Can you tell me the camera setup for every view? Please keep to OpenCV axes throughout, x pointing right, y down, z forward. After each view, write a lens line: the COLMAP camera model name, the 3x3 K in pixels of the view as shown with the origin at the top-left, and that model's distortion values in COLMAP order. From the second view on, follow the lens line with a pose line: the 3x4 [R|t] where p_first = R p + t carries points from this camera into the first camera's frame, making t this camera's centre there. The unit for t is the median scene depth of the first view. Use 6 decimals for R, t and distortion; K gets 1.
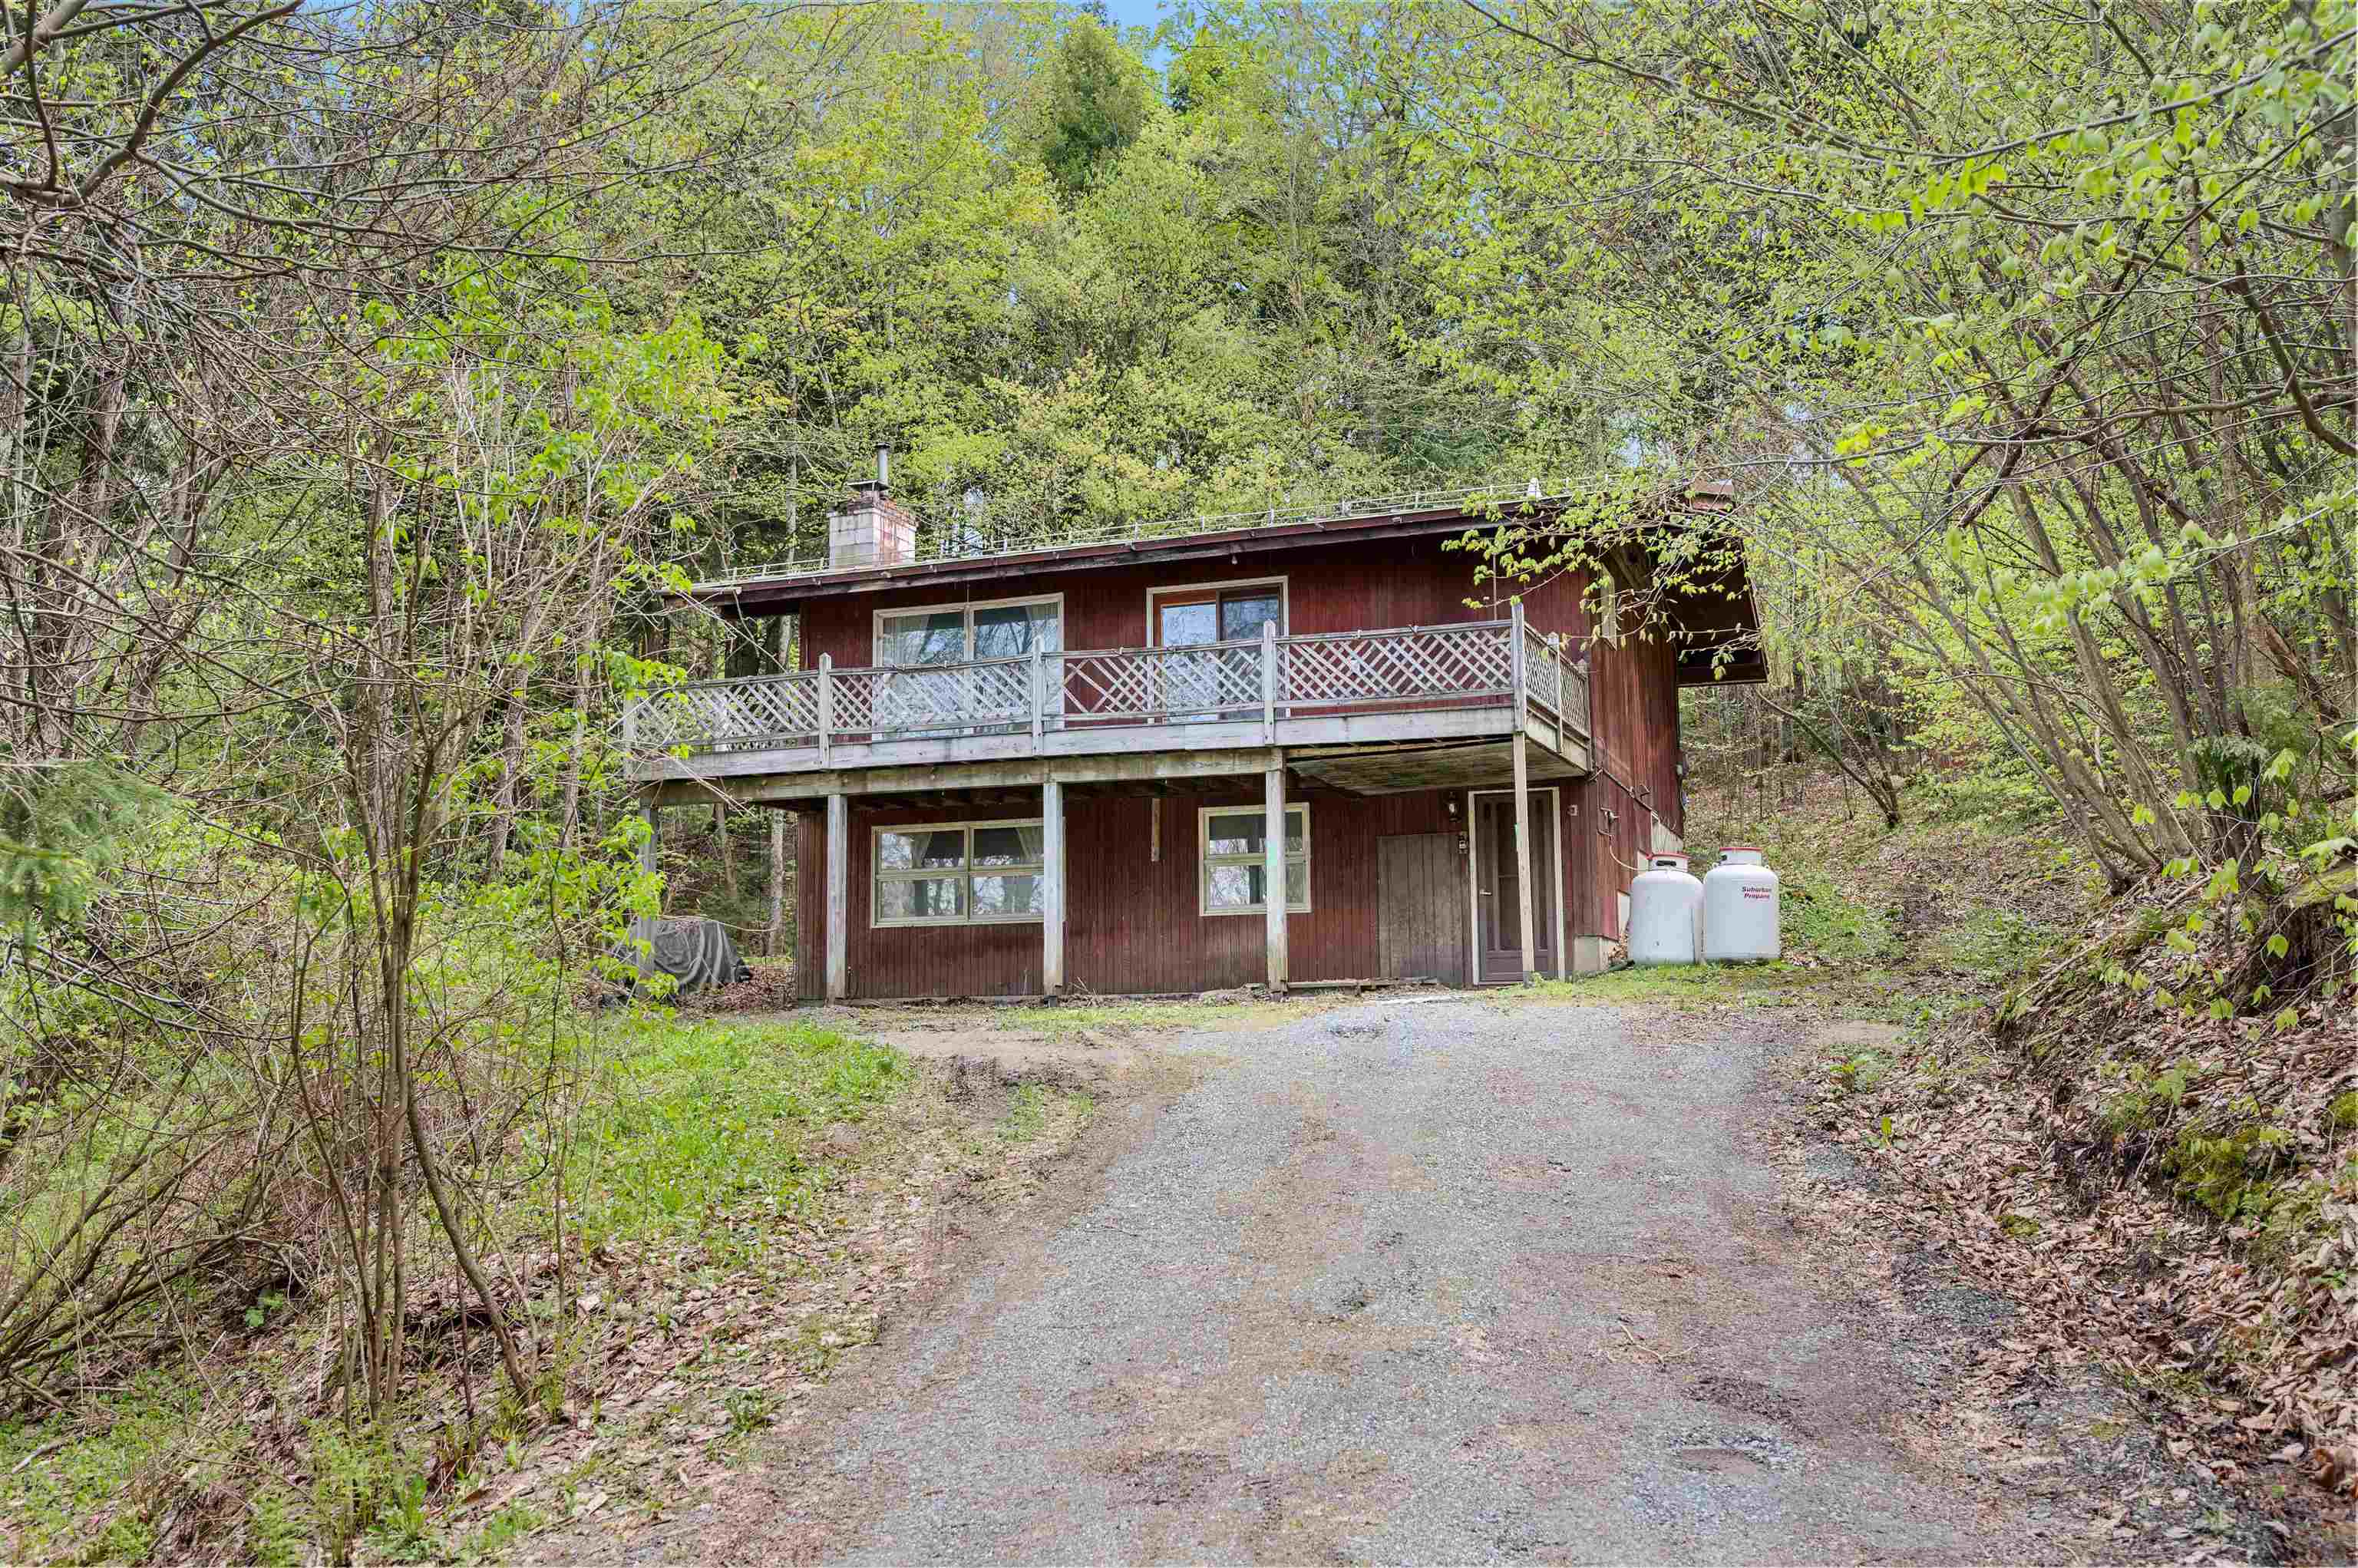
lens RADIAL K [[2030.4, 0, 1179.0], [0, 2030.4, 784.0], [0, 0, 1]] dist [0.000233, -0.000047]
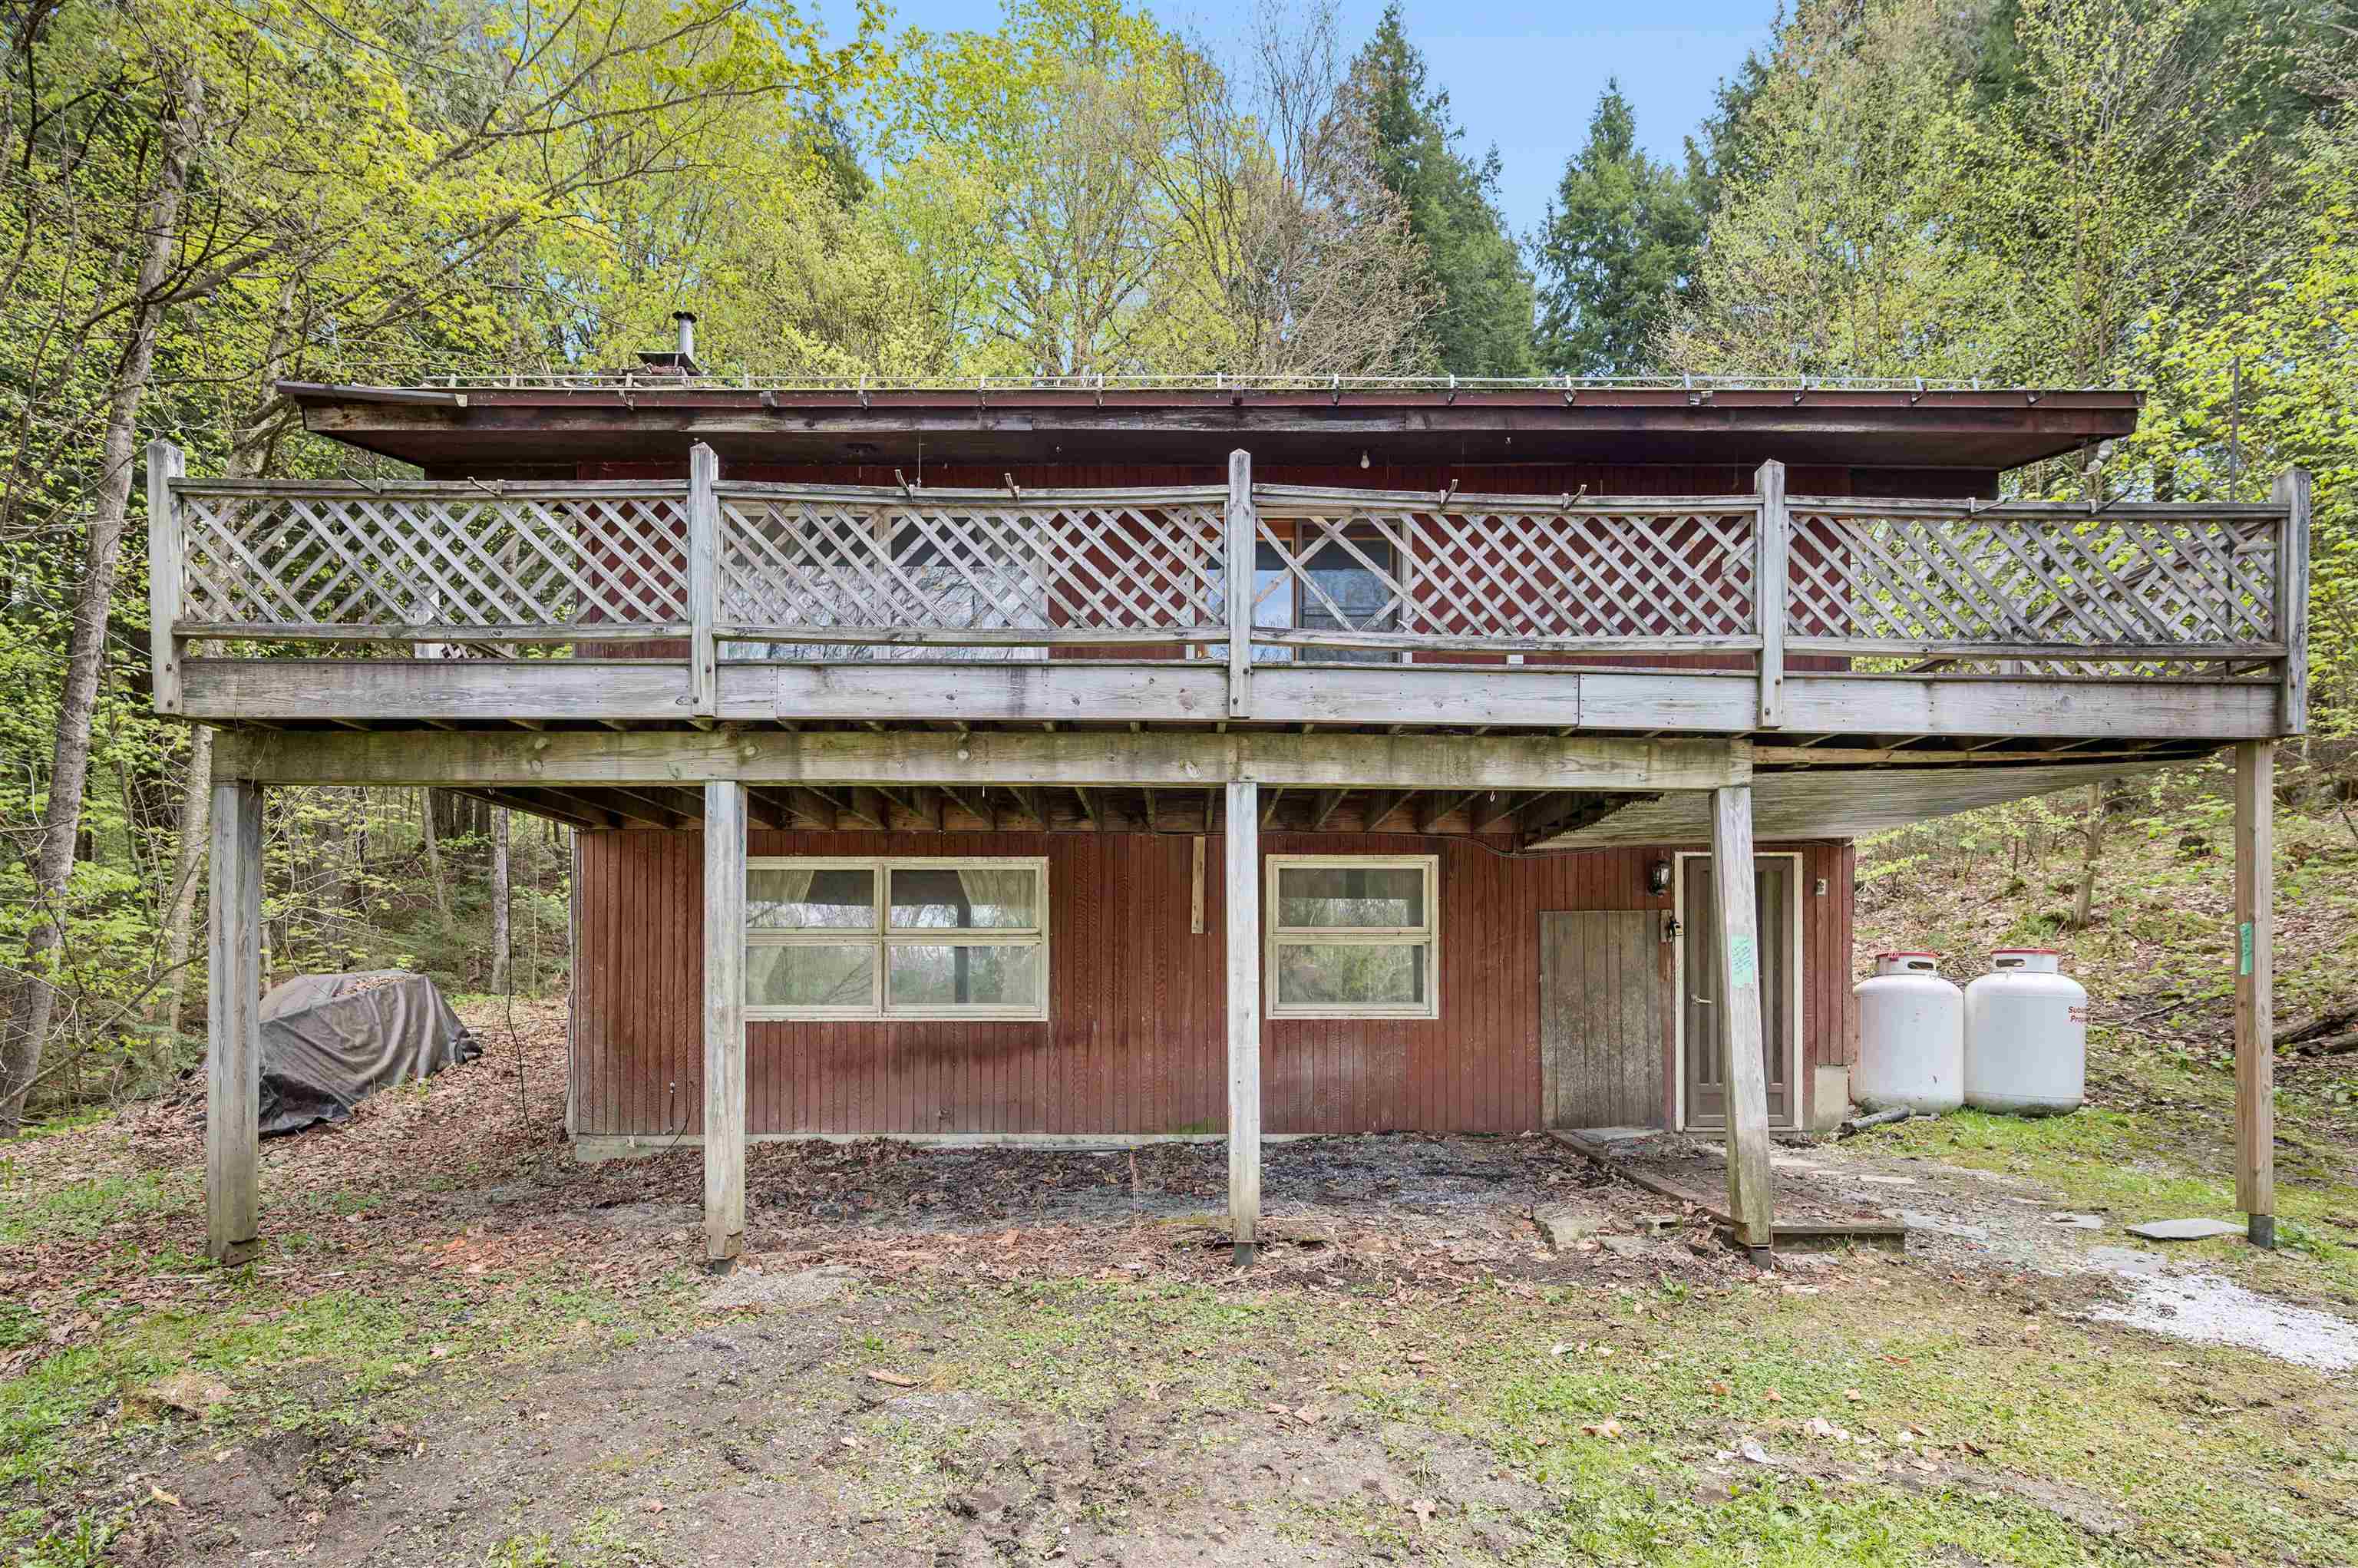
lens RADIAL K [[1188.8, 0, 1176.9], [0, 1188.8, 986.7], [0, 0, 1]] dist [-0.000102, -0.000083]
pose [[0.943157, 0.016430, 0.331941, -0.161854], [-0.054237, 0.992997, 0.104955, 0.017392], [-0.327892, -0.116992, 0.937443, 0.720260]]
